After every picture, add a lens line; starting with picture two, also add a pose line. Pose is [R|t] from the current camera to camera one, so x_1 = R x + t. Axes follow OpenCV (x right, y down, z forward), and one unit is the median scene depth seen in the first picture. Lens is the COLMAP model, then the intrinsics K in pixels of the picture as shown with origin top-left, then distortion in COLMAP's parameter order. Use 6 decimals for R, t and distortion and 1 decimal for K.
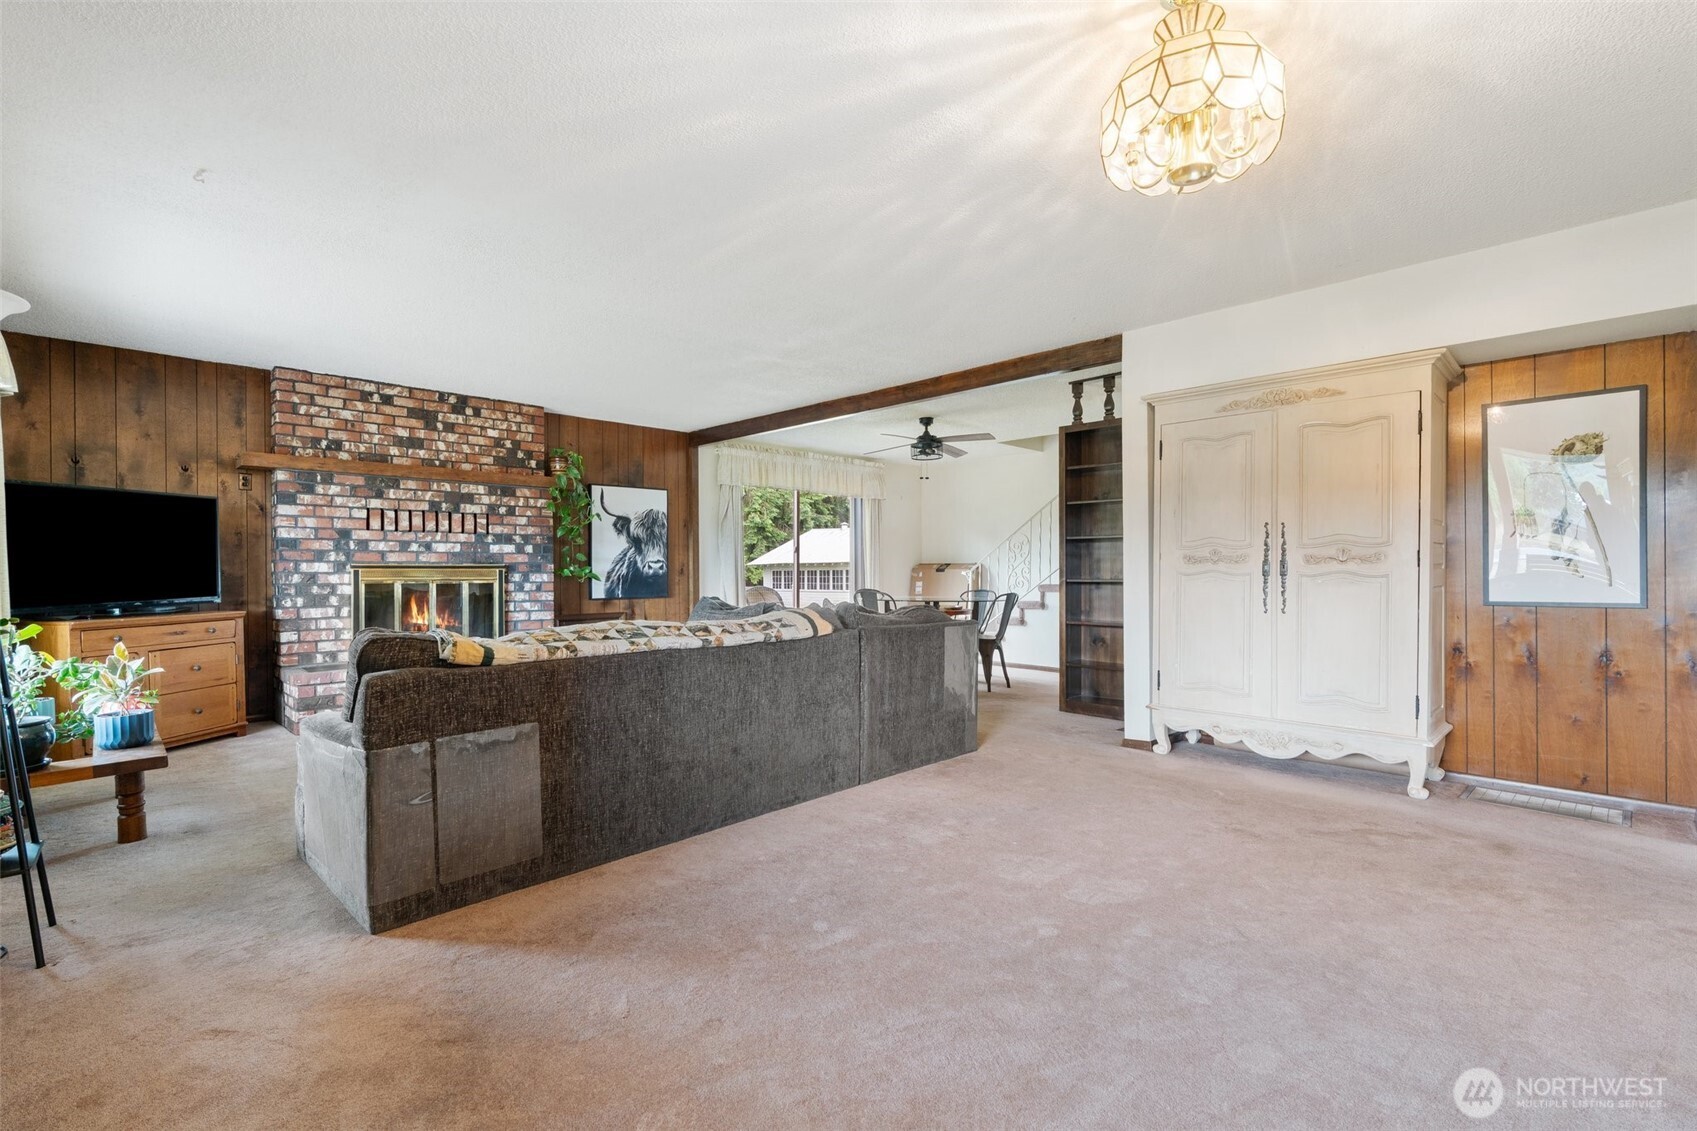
lens RADIAL K [[767.5, 0, 839.4], [0, 767.5, 577.9], [0, 0, 1]] dist [-0.003010, 0.000312]
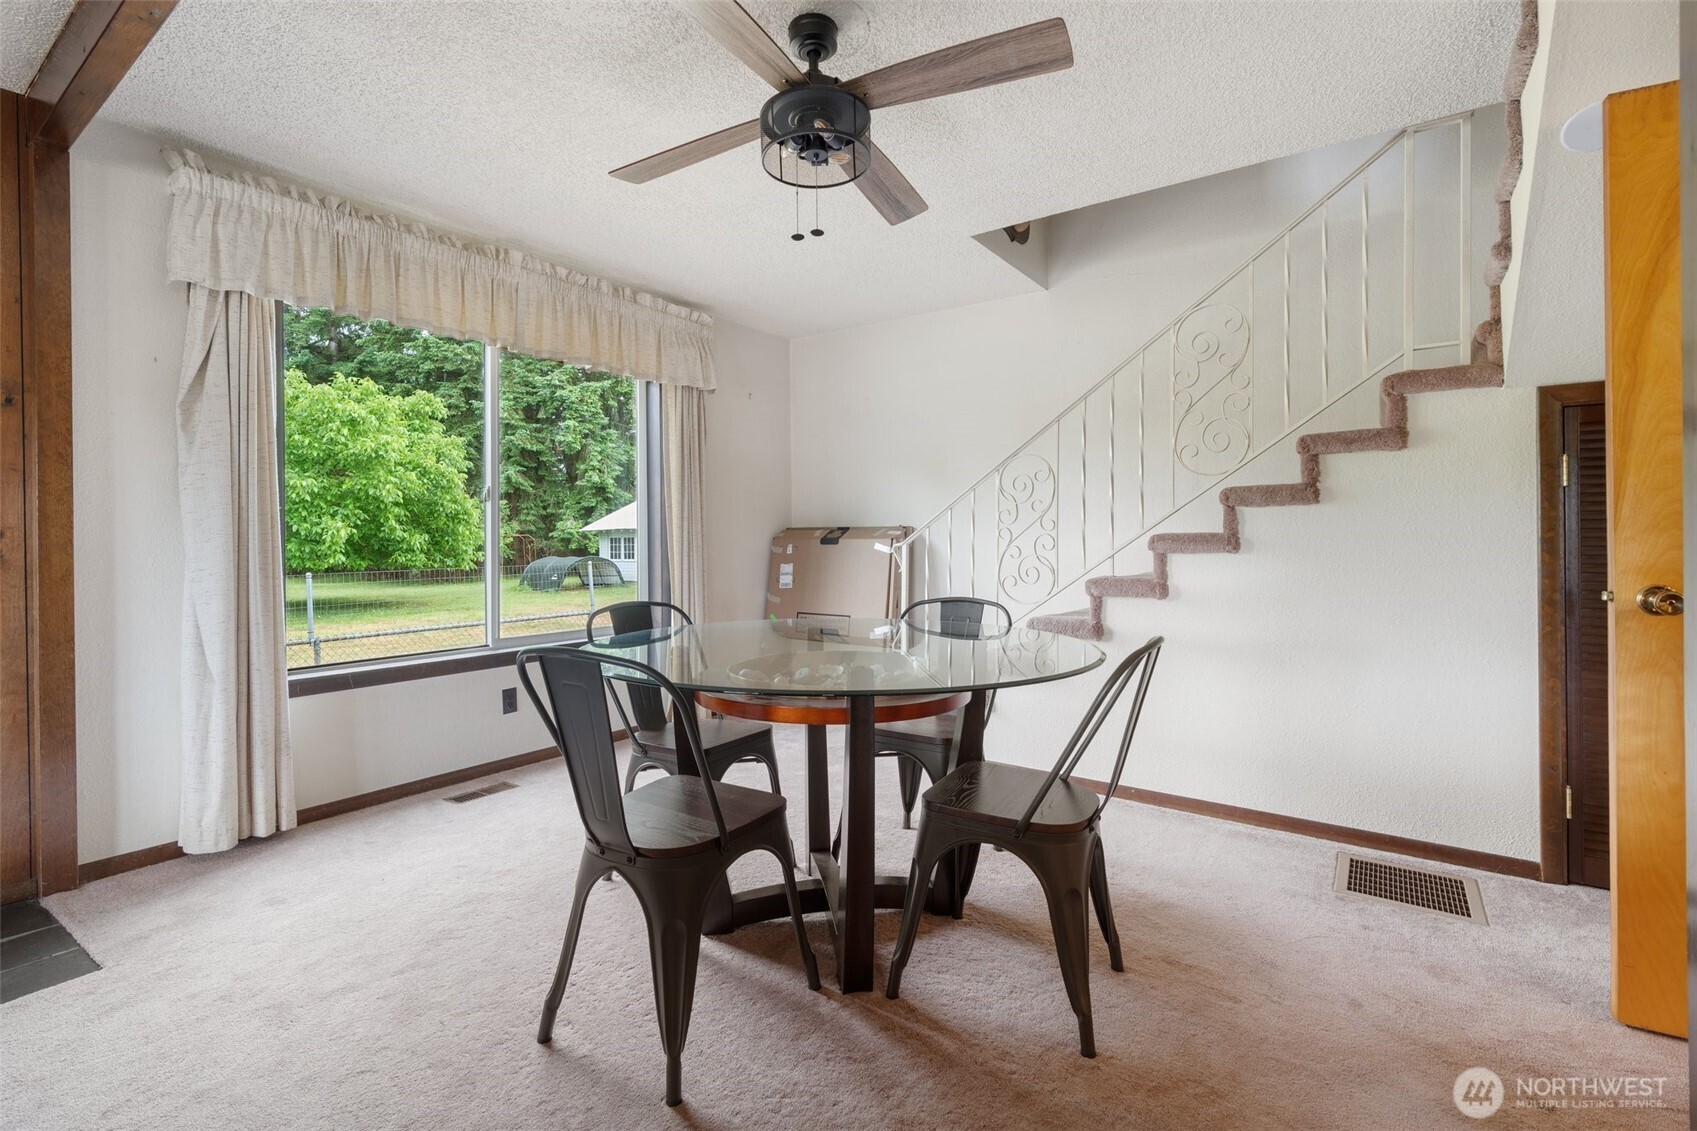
lens RADIAL K [[767.5, 0, 847.6], [0, 767.5, 539.5], [0, 0, 1]] dist [-0.003010, 0.000312]
pose [[0.982508, -0.006251, 0.186117, 0.049238], [0.007167, 0.999965, -0.004245, -0.008307], [-0.186084, 0.005505, 0.982518, 0.493709]]
